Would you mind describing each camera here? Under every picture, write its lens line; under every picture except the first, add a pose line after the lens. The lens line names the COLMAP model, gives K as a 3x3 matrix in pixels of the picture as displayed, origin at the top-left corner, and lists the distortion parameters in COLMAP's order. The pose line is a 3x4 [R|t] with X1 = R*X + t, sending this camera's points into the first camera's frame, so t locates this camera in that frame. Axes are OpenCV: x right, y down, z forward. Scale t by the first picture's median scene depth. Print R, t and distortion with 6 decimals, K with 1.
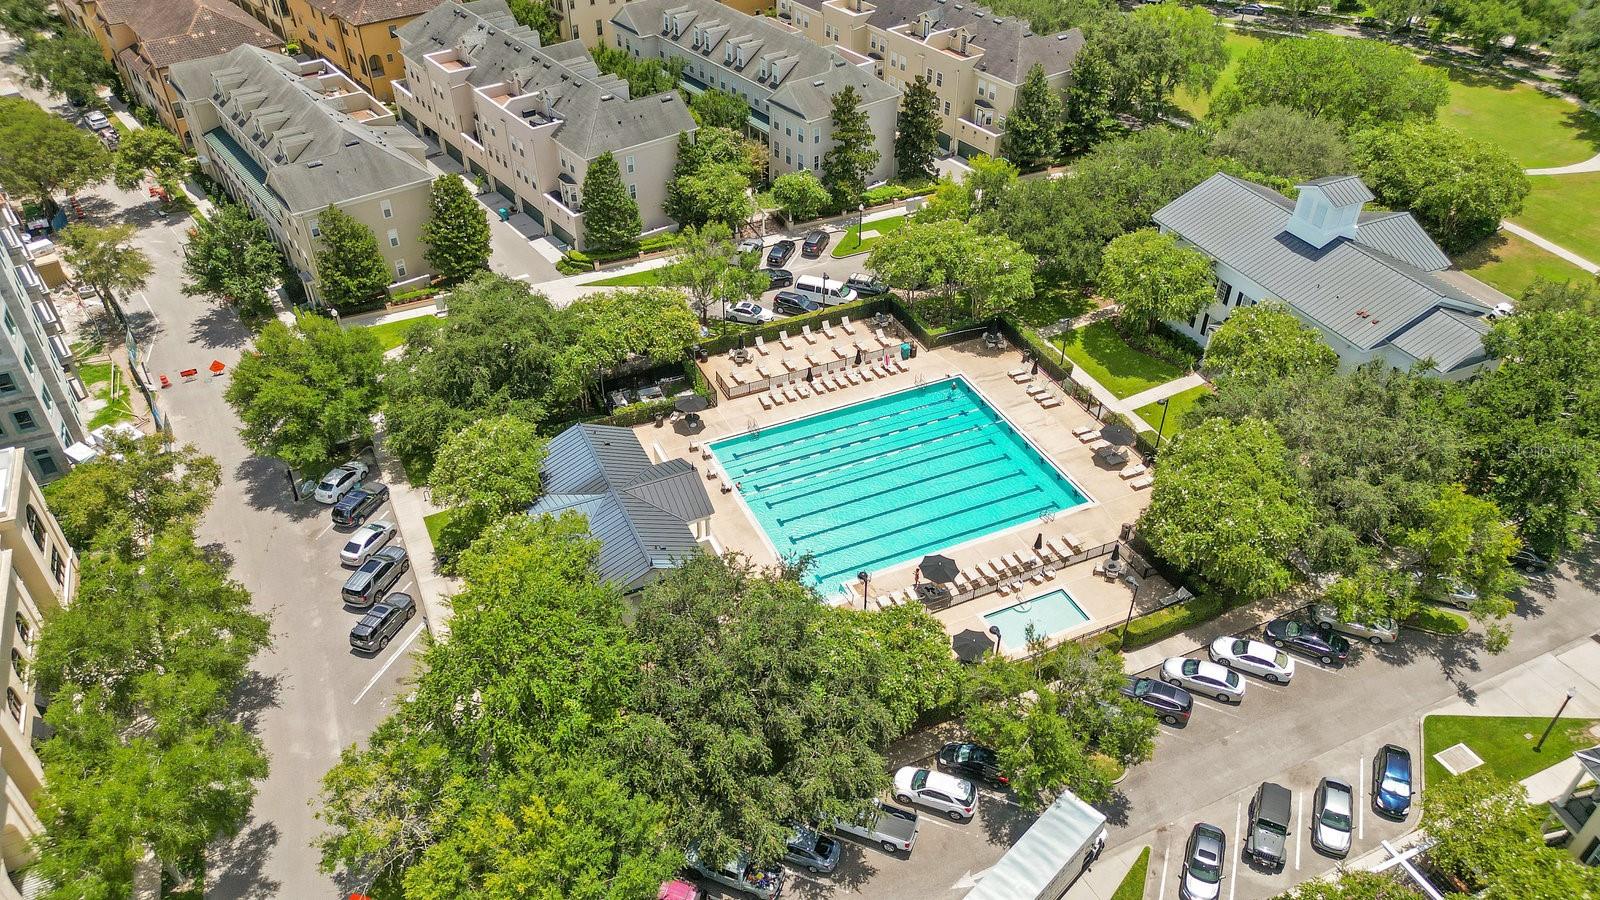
lens RADIAL K [[1146.2, 0, 800.0], [0, 1146.2, 450.0], [0, 0, 1]] dist [0.069493, -0.074408]
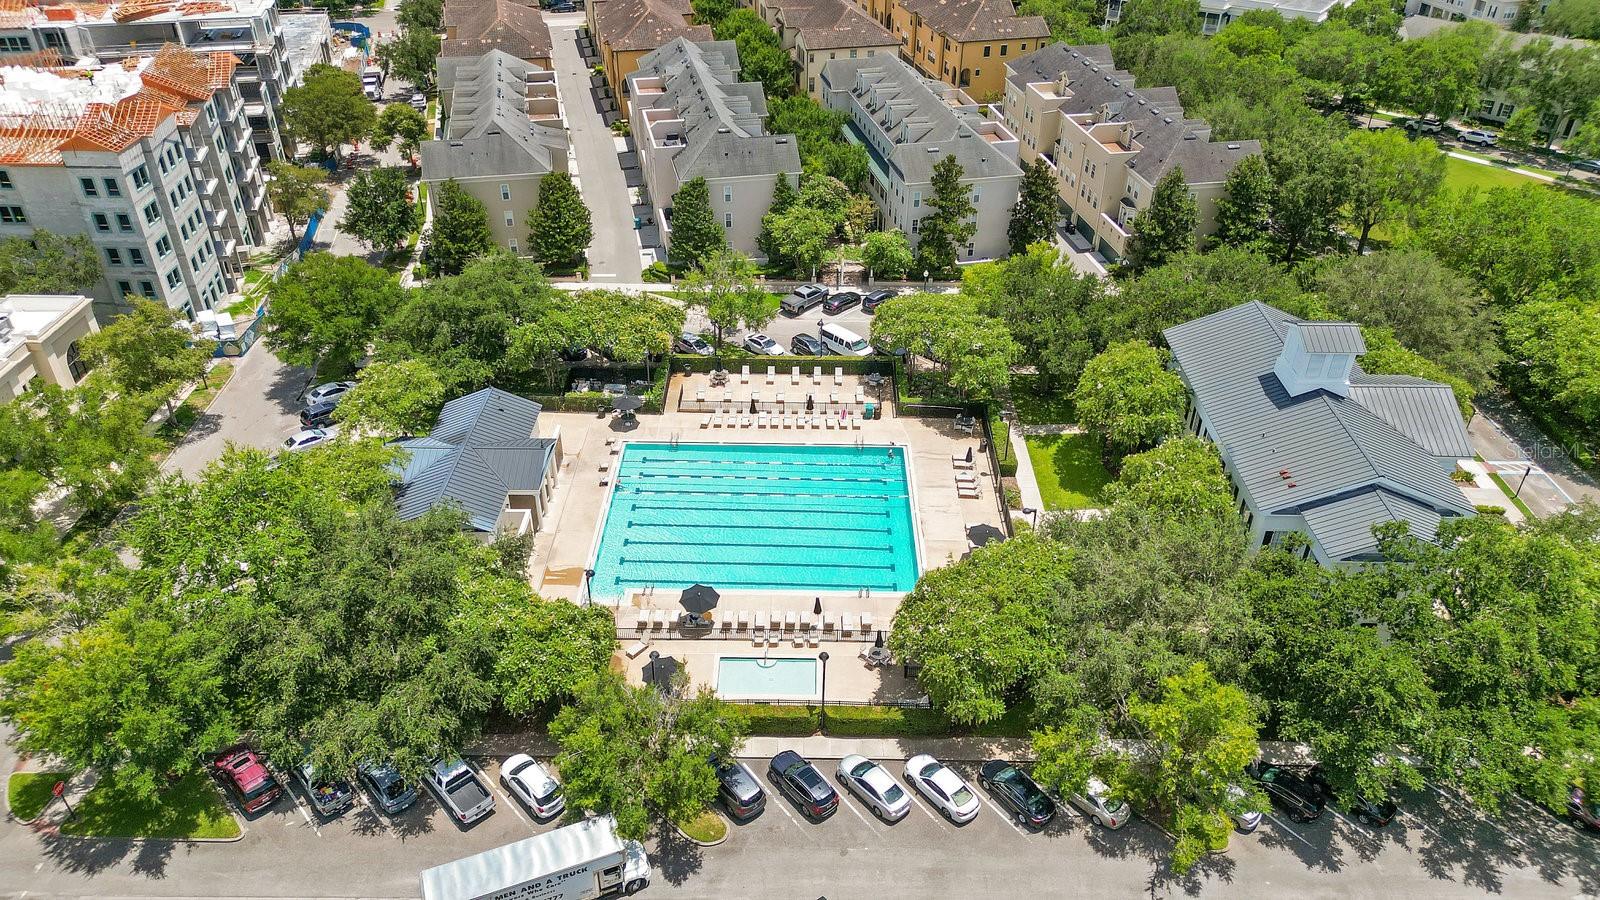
lens RADIAL K [[1146.2, 0, 800.0], [0, 1146.2, 450.0], [0, 0, 1]] dist [0.069493, -0.074408]
pose [[0.898942, 0.242729, -0.364671, 0.403644], [-0.267970, 0.963231, -0.019428, -0.018940], [0.346547, 0.115185, 0.930934, 0.067720]]
